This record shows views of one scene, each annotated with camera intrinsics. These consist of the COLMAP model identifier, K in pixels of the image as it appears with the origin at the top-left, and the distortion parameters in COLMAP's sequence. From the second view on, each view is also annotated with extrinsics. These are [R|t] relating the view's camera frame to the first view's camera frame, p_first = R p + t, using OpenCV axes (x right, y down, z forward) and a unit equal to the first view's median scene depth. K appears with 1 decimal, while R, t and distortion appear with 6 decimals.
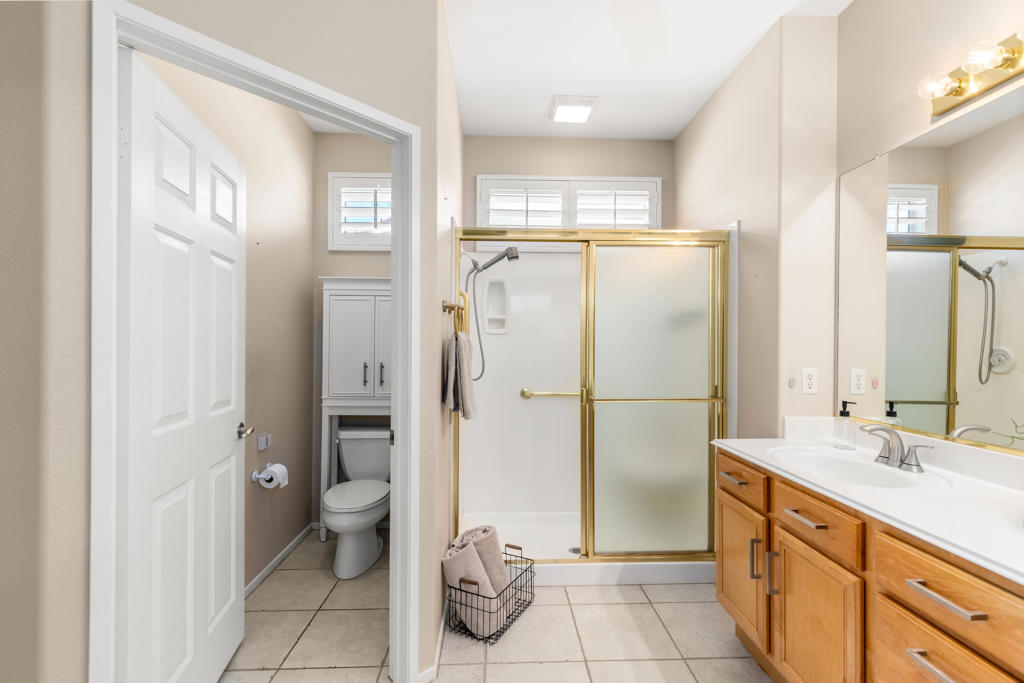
lens RADIAL K [[463.6, 0, 519.8], [0, 463.6, 345.4], [0, 0, 1]] dist [0.005026, 0.001067]
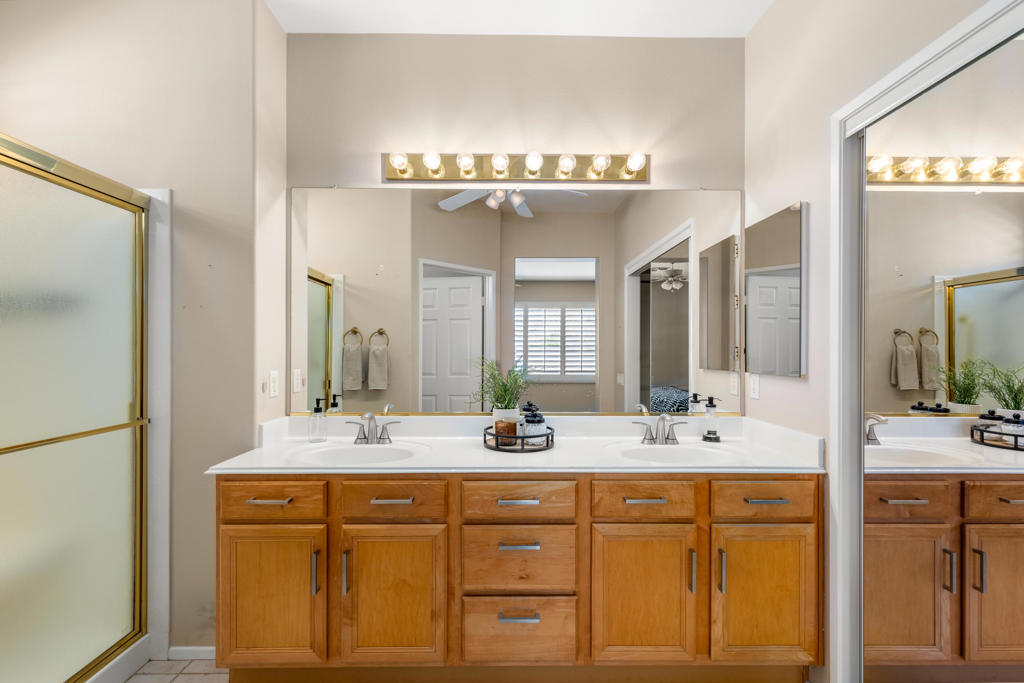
lens RADIAL K [[463.6, 0, 520.2], [0, 463.6, 343.0], [0, 0, 1]] dist [0.005026, 0.001067]
pose [[0.037942, 0.002558, 0.999277, -0.401699], [-0.000756, 0.999997, -0.002532, -0.009672], [-0.999280, -0.000659, 0.037944, 0.501049]]
